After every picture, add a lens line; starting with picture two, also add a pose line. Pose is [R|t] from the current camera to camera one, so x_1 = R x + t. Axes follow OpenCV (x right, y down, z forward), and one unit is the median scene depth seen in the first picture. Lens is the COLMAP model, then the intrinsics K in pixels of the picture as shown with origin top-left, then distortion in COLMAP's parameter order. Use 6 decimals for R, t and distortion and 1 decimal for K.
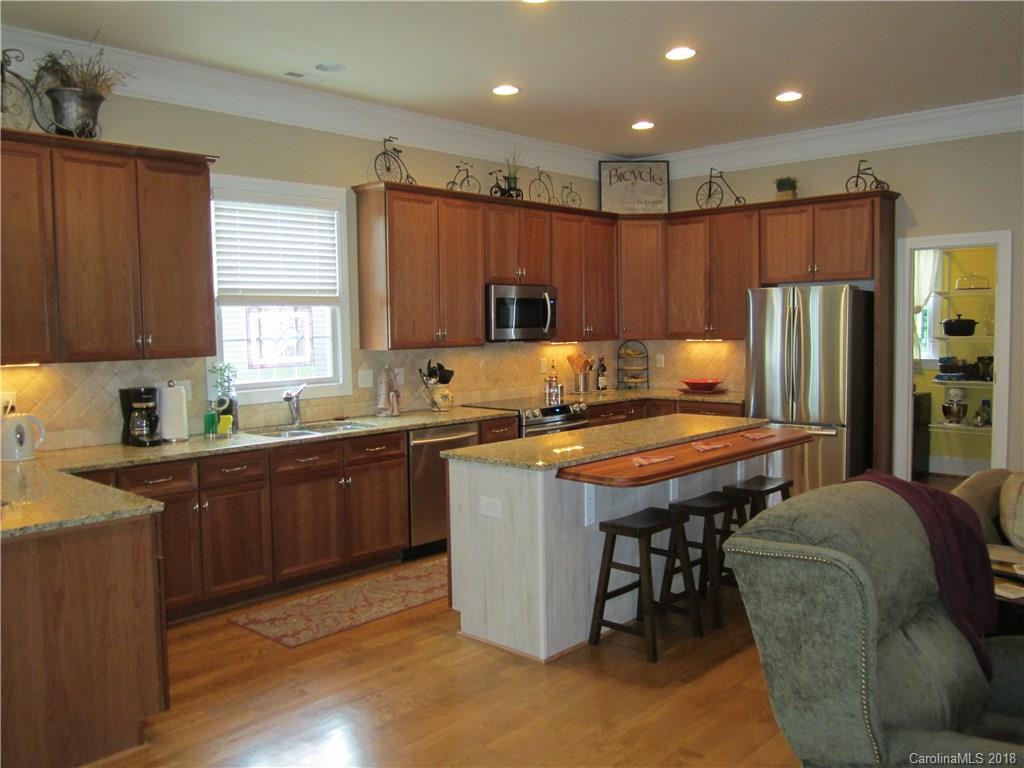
lens RADIAL K [[851.0, 0, 515.6], [0, 851.0, 383.7], [0, 0, 1]] dist [-0.031737, -0.006569]
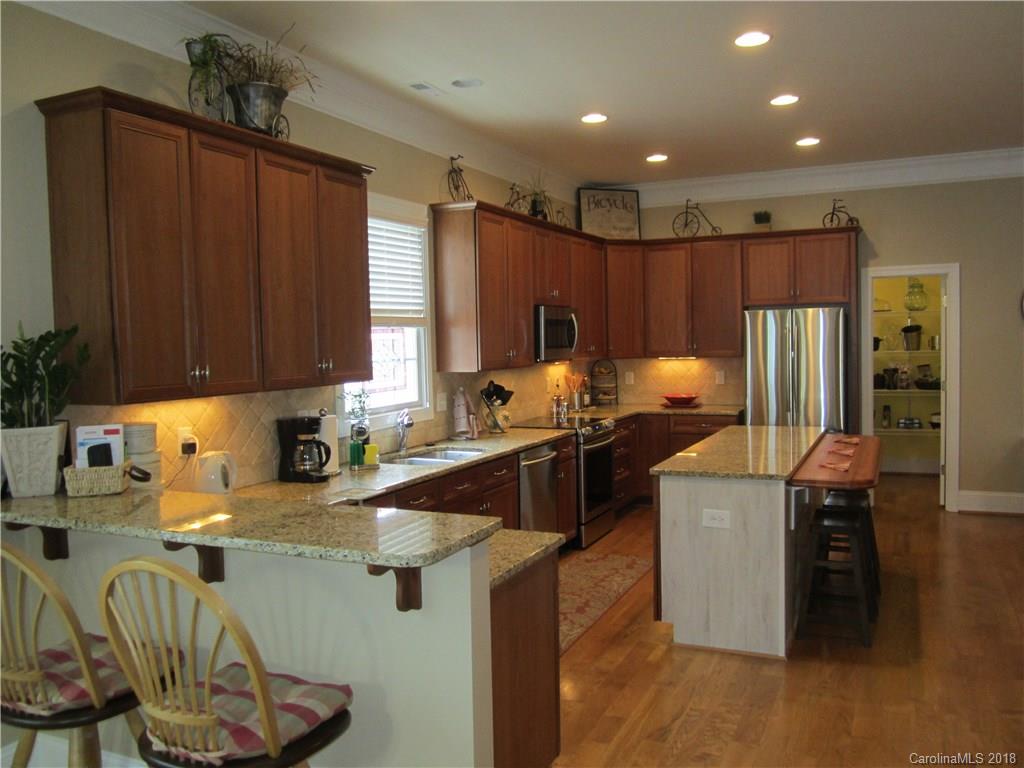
lens RADIAL K [[851.0, 0, 516.0], [0, 851.0, 378.9], [0, 0, 1]] dist [-0.031737, -0.006569]
pose [[0.948949, -0.021380, 0.314706, -0.380244], [0.030522, 0.999242, -0.024152, -0.005830], [-0.313951, 0.032525, 0.948882, 0.050795]]
